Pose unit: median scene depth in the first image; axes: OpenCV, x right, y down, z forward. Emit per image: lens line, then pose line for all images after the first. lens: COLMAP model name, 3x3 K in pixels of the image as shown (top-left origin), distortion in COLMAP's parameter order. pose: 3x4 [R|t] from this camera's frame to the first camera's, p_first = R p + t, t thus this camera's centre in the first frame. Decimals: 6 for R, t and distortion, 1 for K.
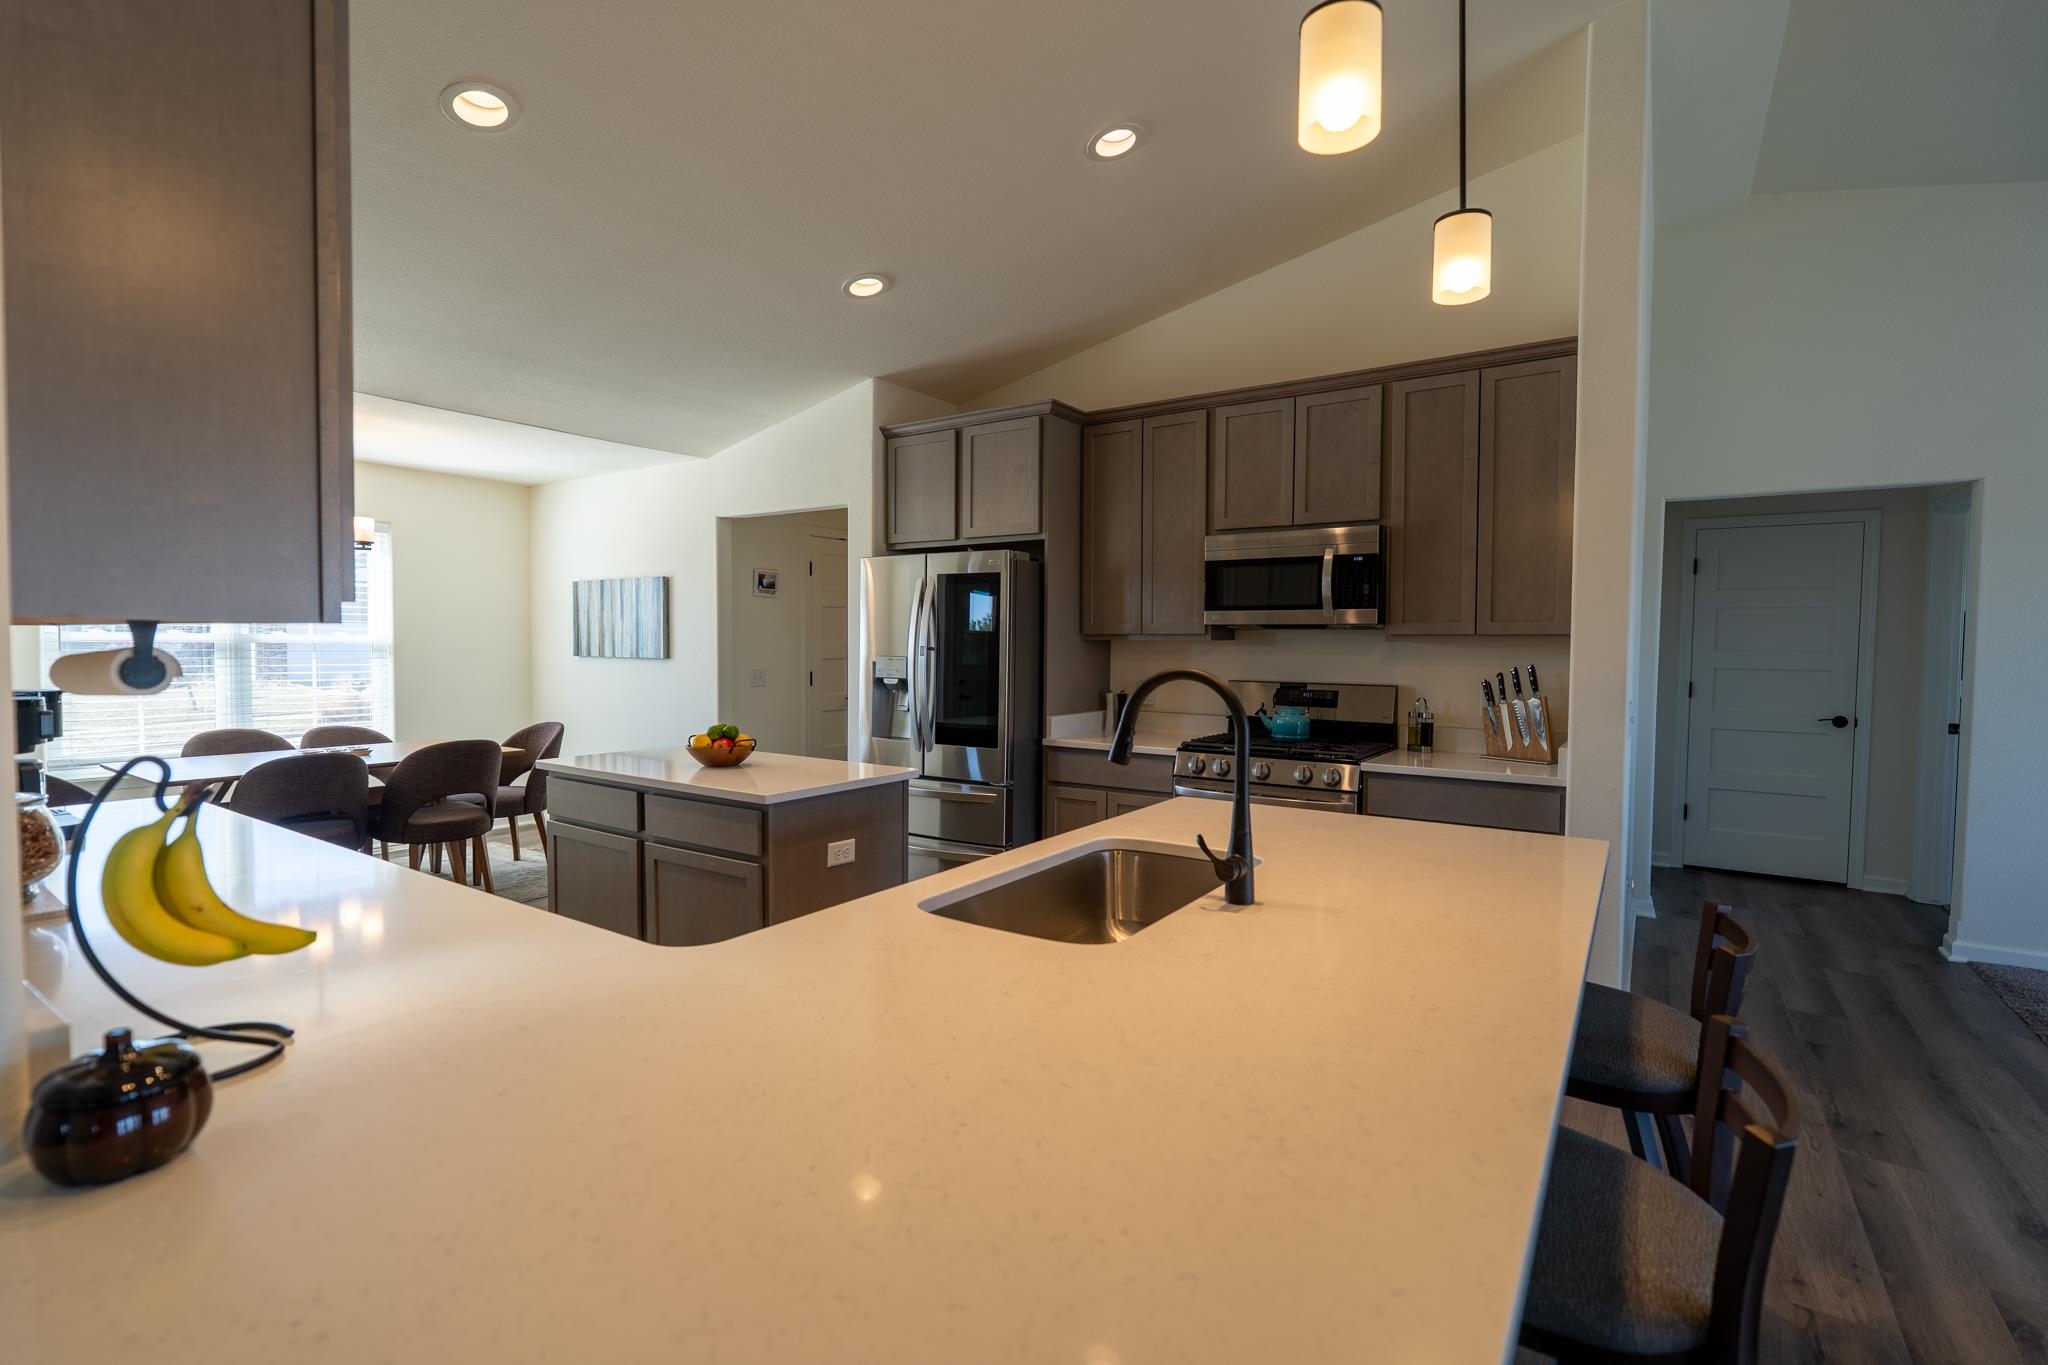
lens RADIAL K [[945.5, 0, 1030.2], [0, 945.5, 679.3], [0, 0, 1]] dist [-0.003496, -0.000964]
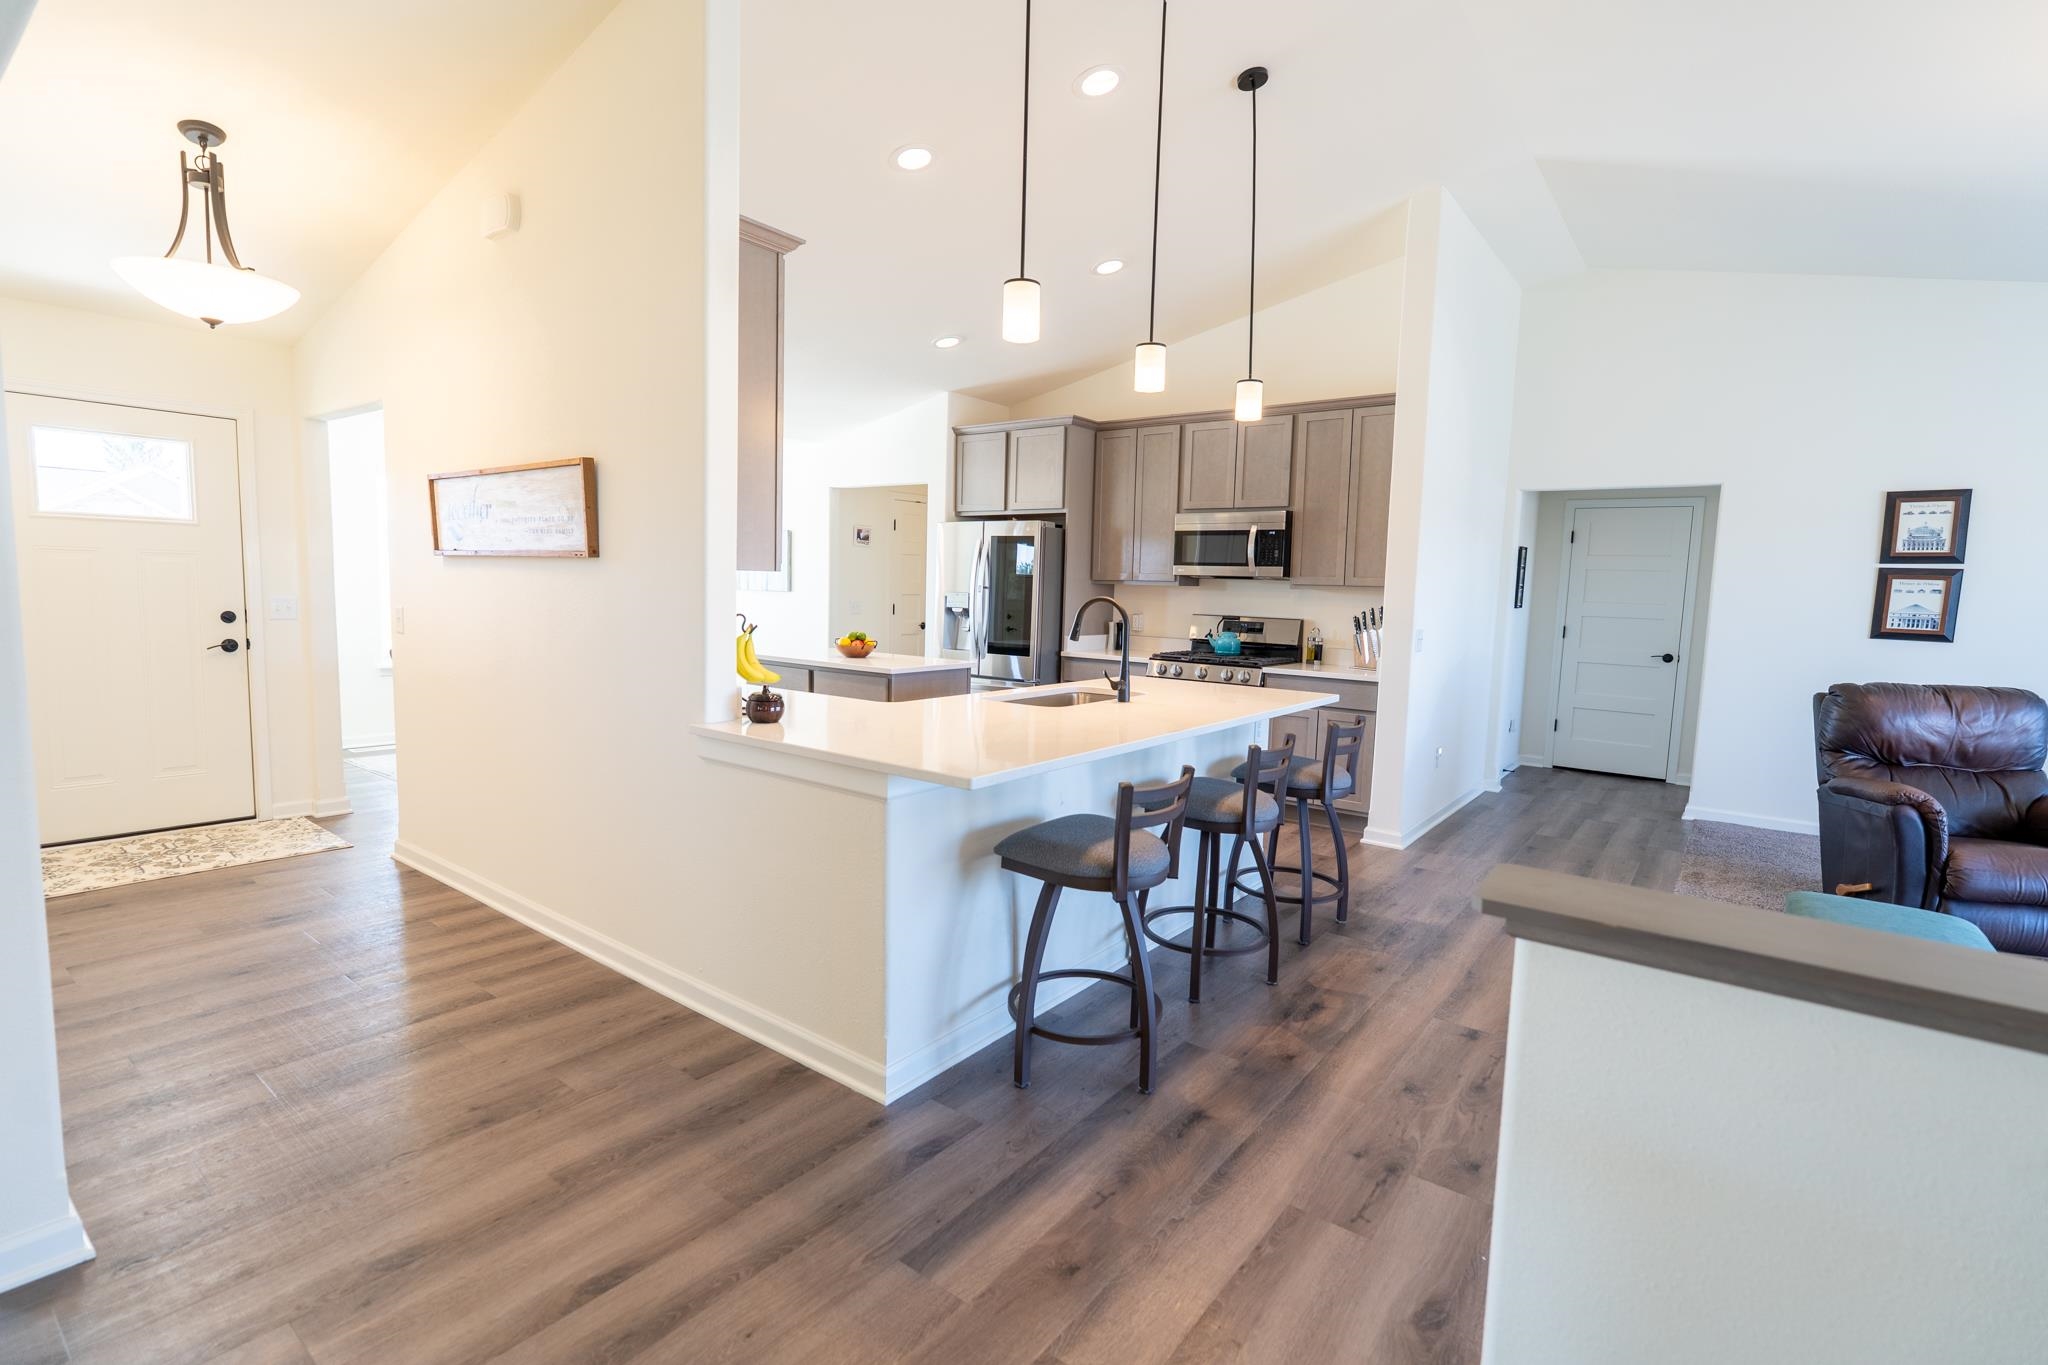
lens RADIAL K [[945.5, 0, 1034.1], [0, 945.5, 679.5], [0, 0, 1]] dist [-0.003496, -0.000964]
pose [[0.998543, 0.025927, -0.047328, 0.042870], [-0.023076, 0.997942, 0.059820, 0.020758], [0.048781, -0.058640, 0.997087, -0.466803]]
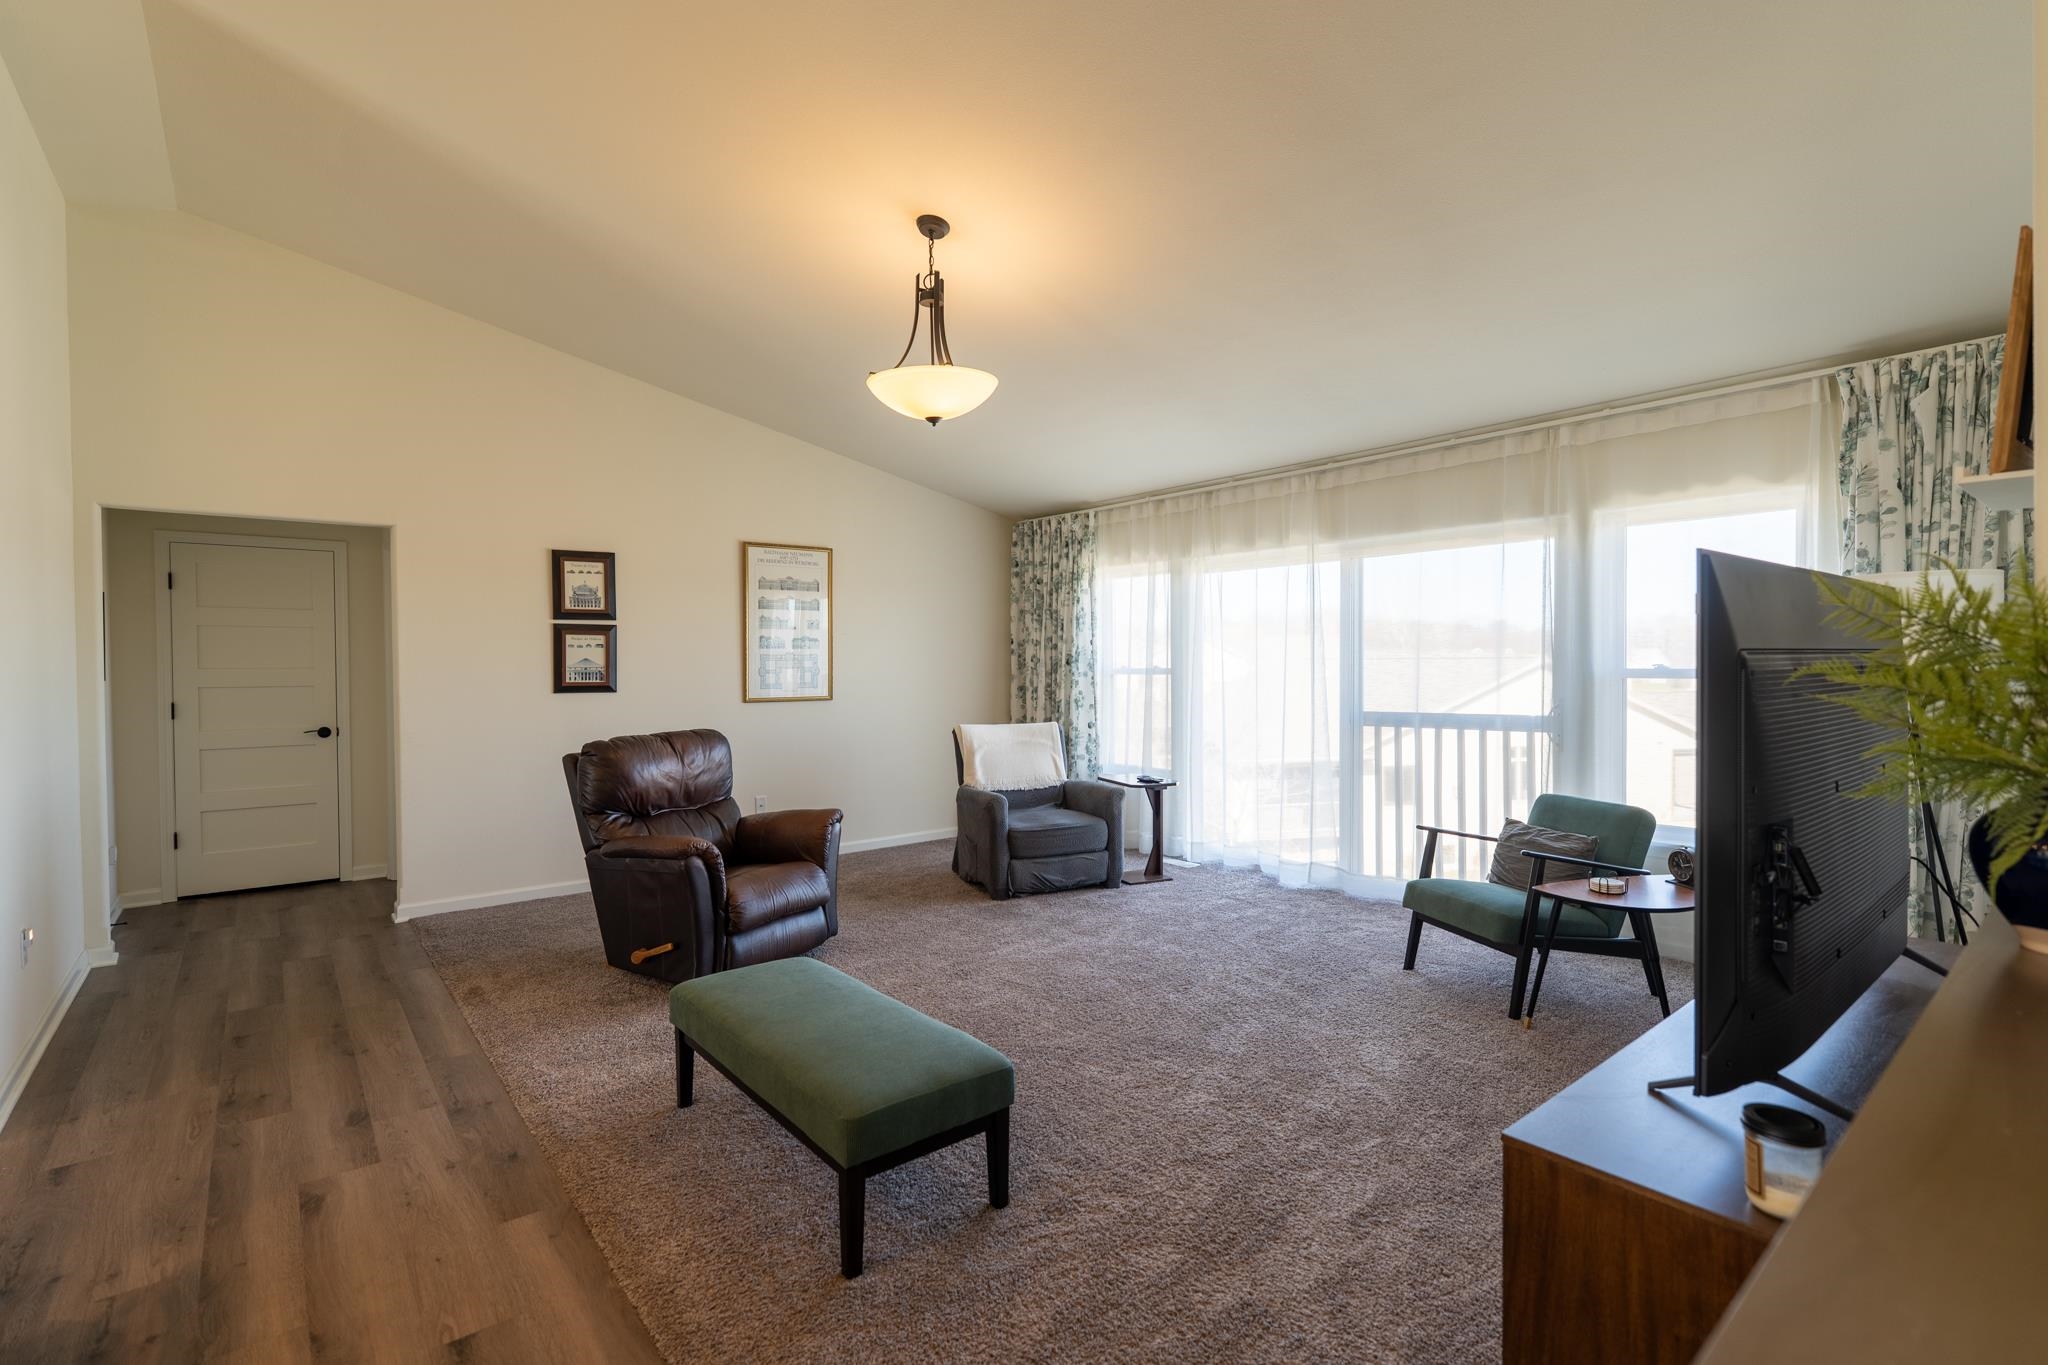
lens RADIAL K [[945.5, 0, 1025.1], [0, 945.5, 676.1], [0, 0, 1]] dist [-0.003496, -0.000964]
pose [[0.291640, -0.025016, 0.956201, 0.063546], [0.048003, 0.998781, 0.011489, 0.008384], [-0.955323, 0.042550, 0.292486, -0.129502]]
